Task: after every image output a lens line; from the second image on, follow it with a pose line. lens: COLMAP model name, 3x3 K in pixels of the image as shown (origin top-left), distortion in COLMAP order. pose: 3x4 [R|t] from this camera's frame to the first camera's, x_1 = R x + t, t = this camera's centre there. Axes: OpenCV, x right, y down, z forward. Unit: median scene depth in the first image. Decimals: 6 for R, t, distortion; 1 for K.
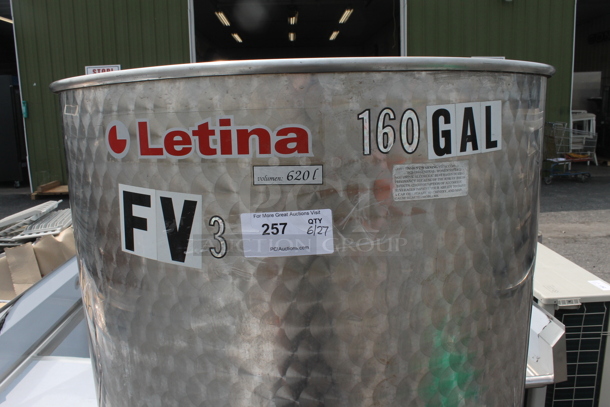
lens RADIAL K [[516.9, 0, 305.0], [0, 516.9, 203.5], [0, 0, 1]] dist [-0.173253, 0.138164]
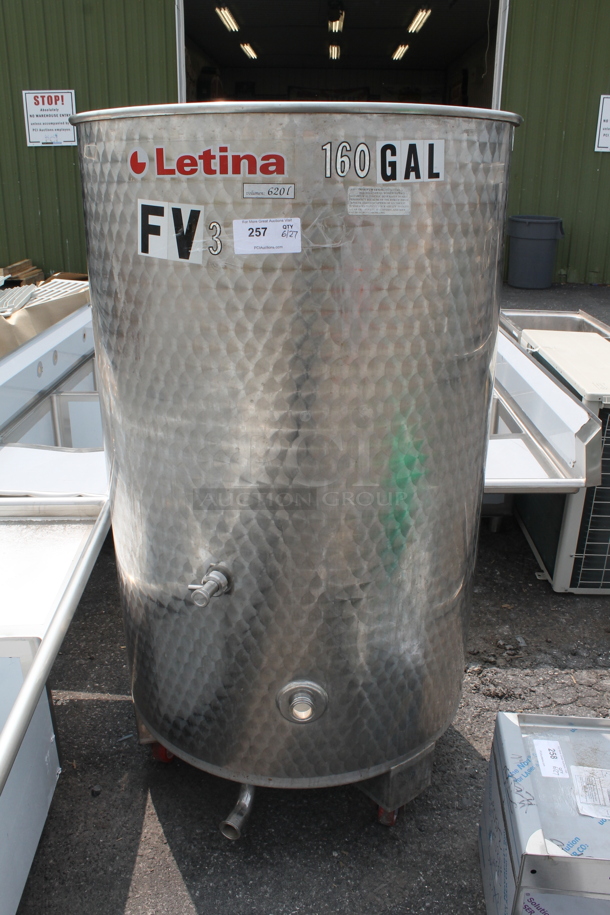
lens RADIAL K [[775.3, 0, 300.2], [0, 775.3, 459.3], [0, 0, 1]] dist [-0.173253, 0.138164]
pose [[0.997488, 0.052496, -0.047565, 0.171631], [-0.042860, 0.981841, 0.184803, 0.250824], [0.056402, -0.182300, 0.981624, -1.019204]]
